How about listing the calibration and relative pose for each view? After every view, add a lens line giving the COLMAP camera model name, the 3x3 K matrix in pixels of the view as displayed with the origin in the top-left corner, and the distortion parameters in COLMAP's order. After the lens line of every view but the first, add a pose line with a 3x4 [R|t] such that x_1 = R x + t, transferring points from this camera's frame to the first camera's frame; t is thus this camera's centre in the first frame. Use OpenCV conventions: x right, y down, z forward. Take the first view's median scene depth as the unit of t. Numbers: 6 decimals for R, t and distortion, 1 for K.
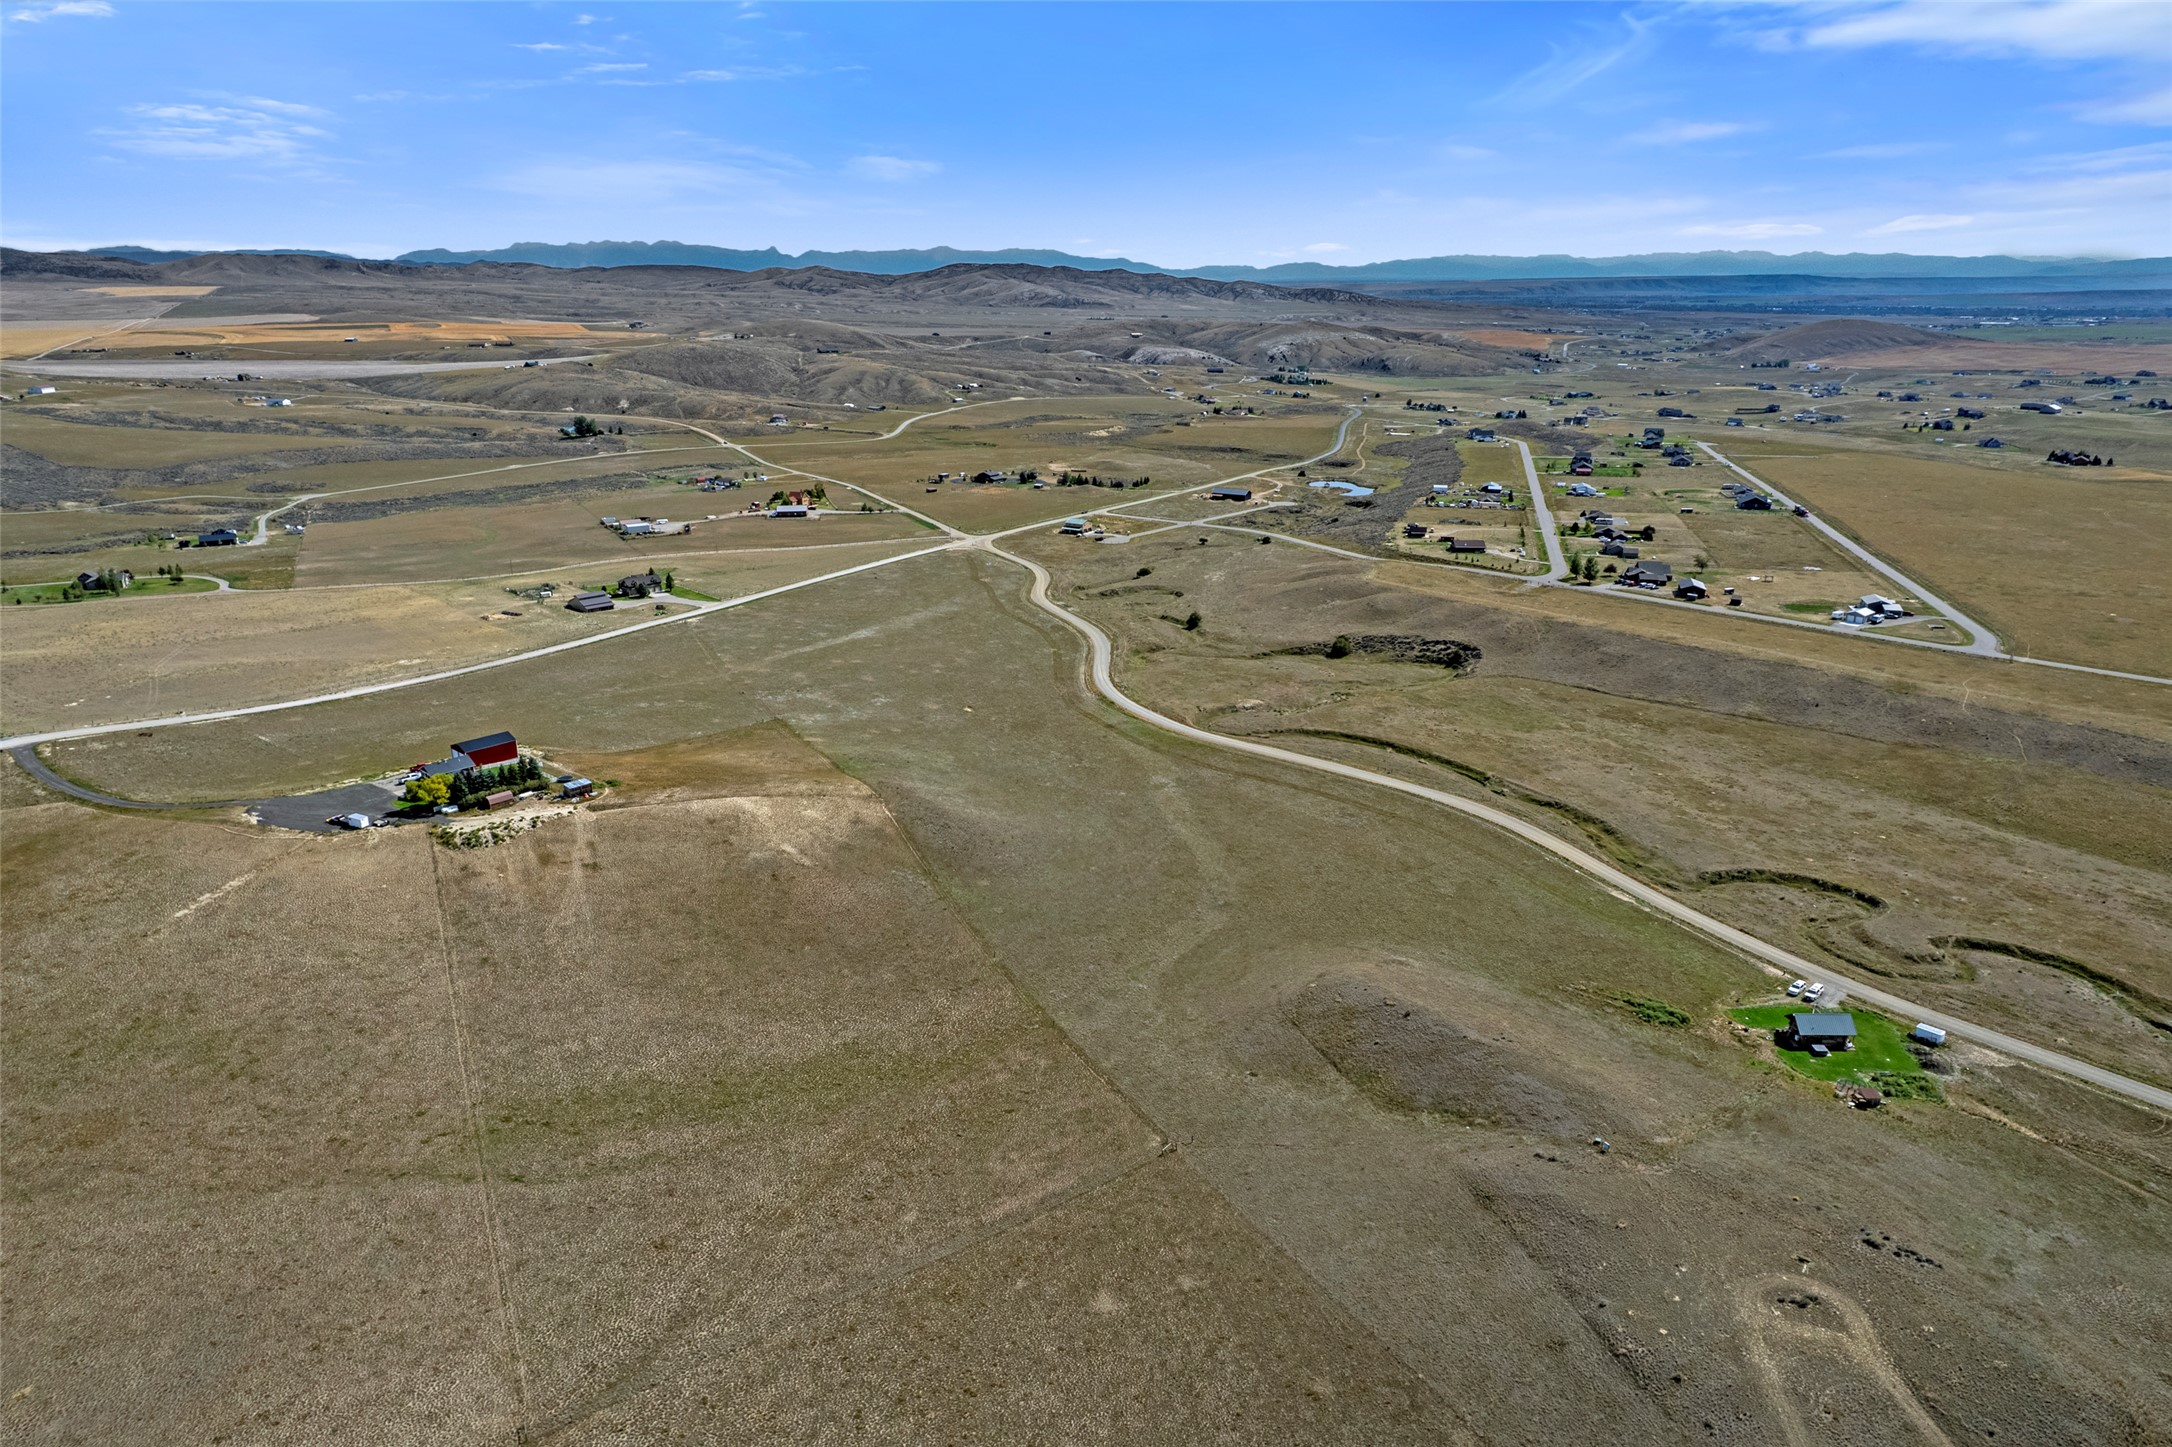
lens RADIAL K [[1414.7, 0, 1090.9], [0, 1414.7, 728.1], [0, 0, 1]] dist [-0.075066, 0.059857]
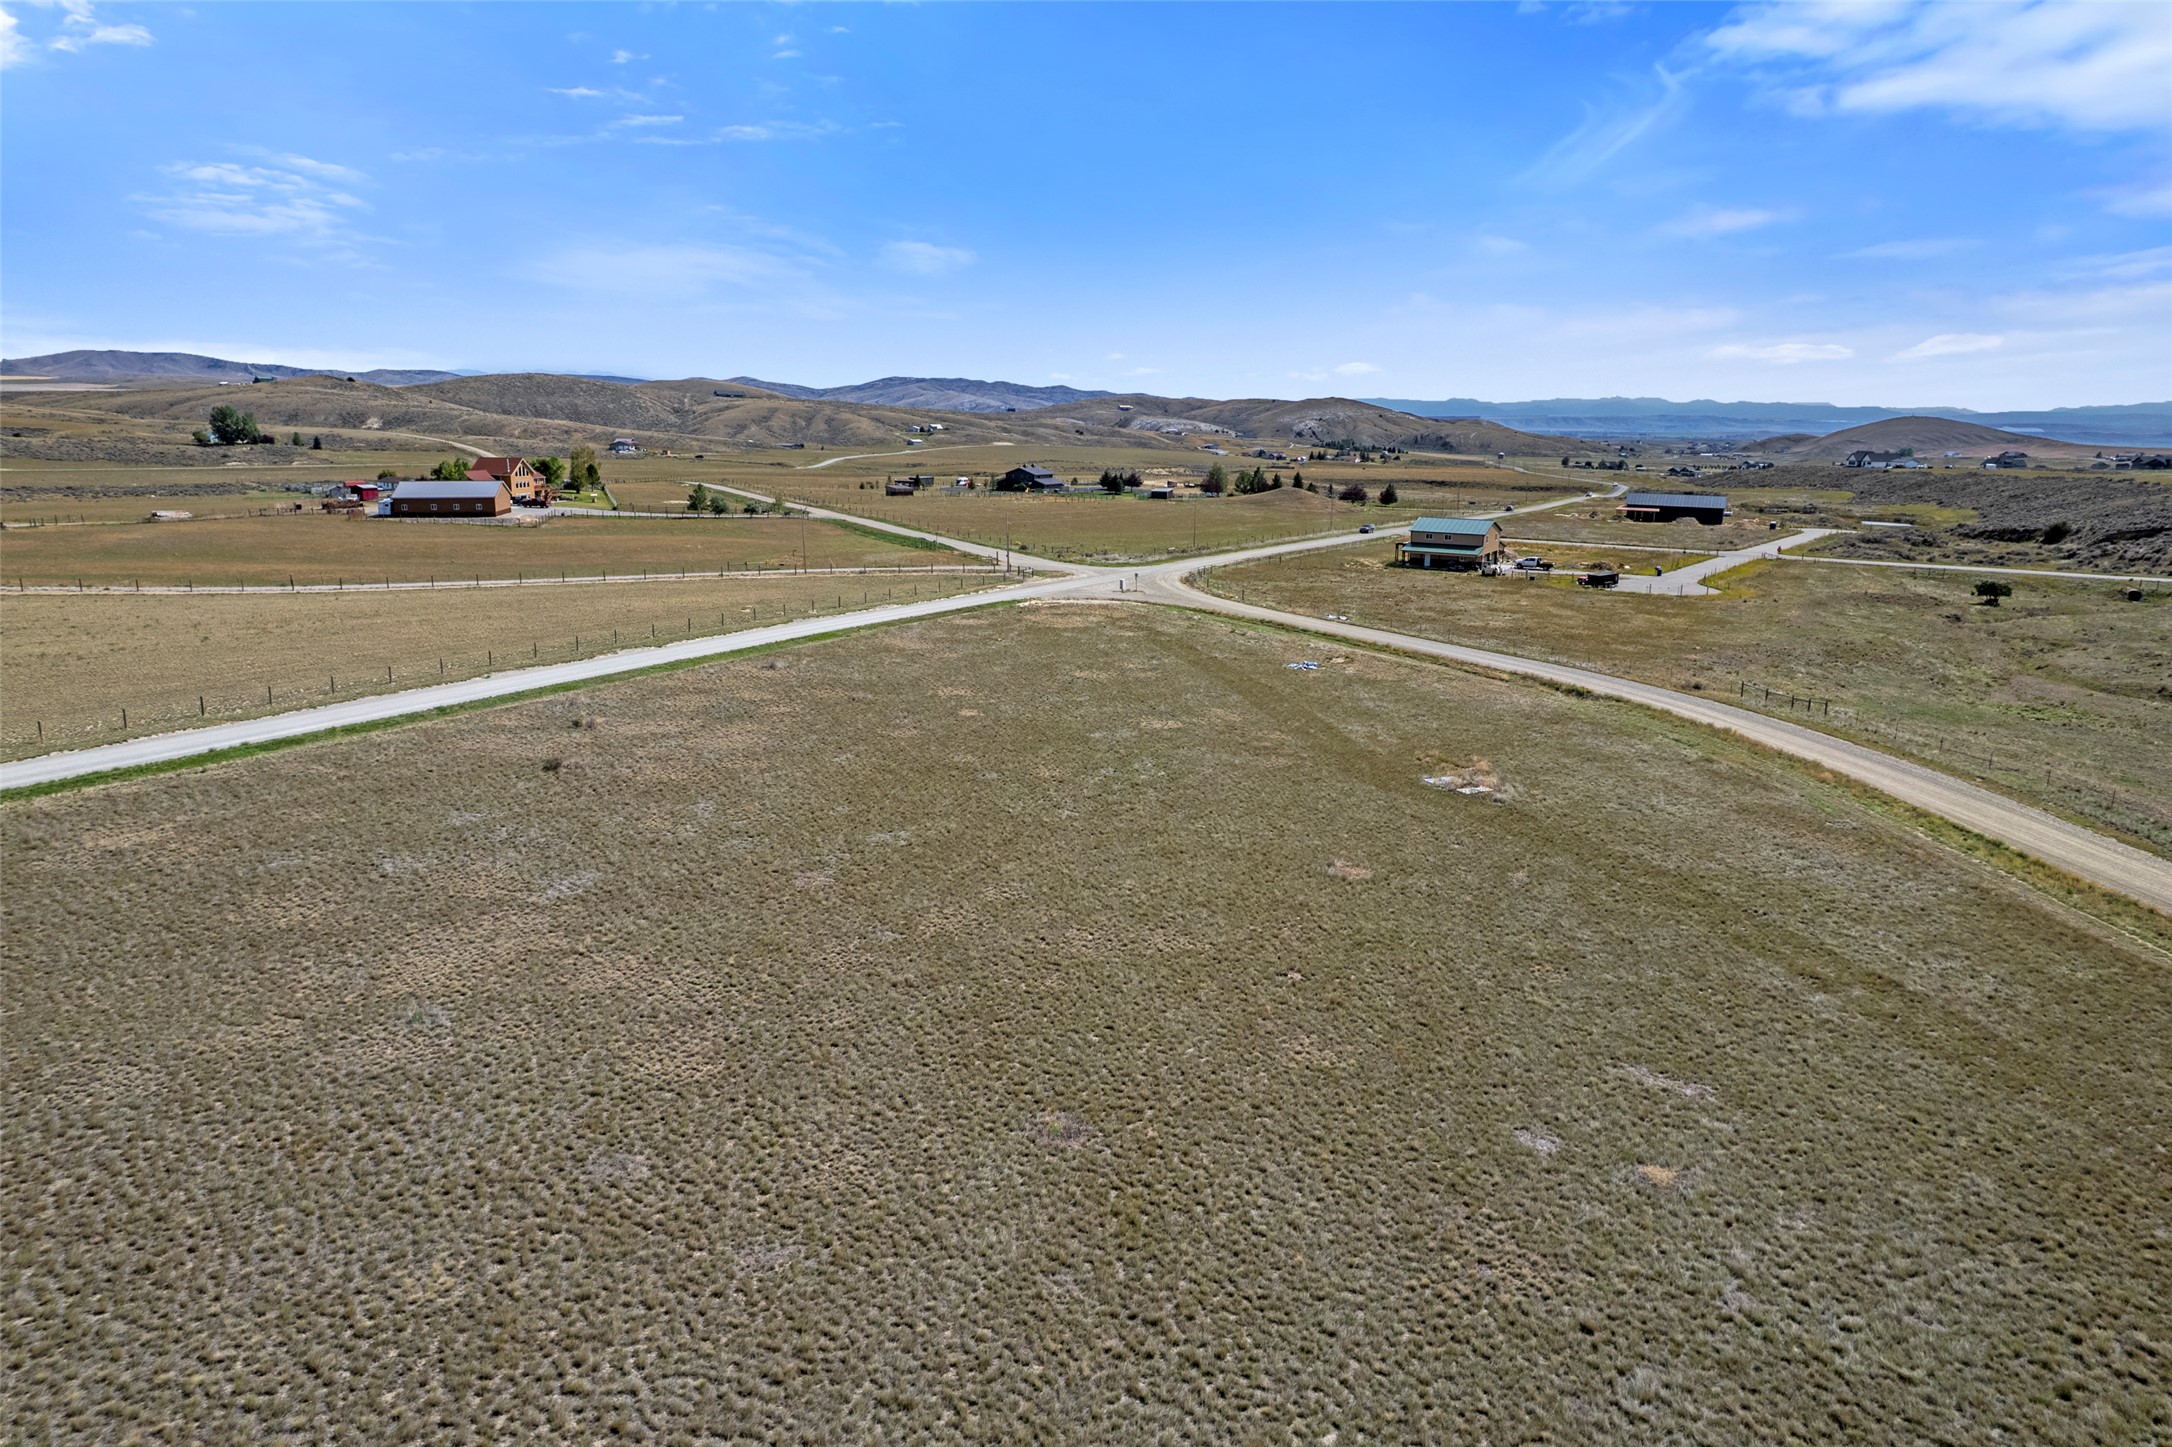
lens RADIAL K [[1393.0, 0, 1089.5], [0, 1393.0, 728.0], [0, 0, 1]] dist [-0.083269, 0.076028]
pose [[0.998591, 0.003815, 0.052927, -0.143966], [0.000960, 0.995951, -0.089893, -0.124951], [-0.053055, 0.089817, 0.994544, 1.113526]]
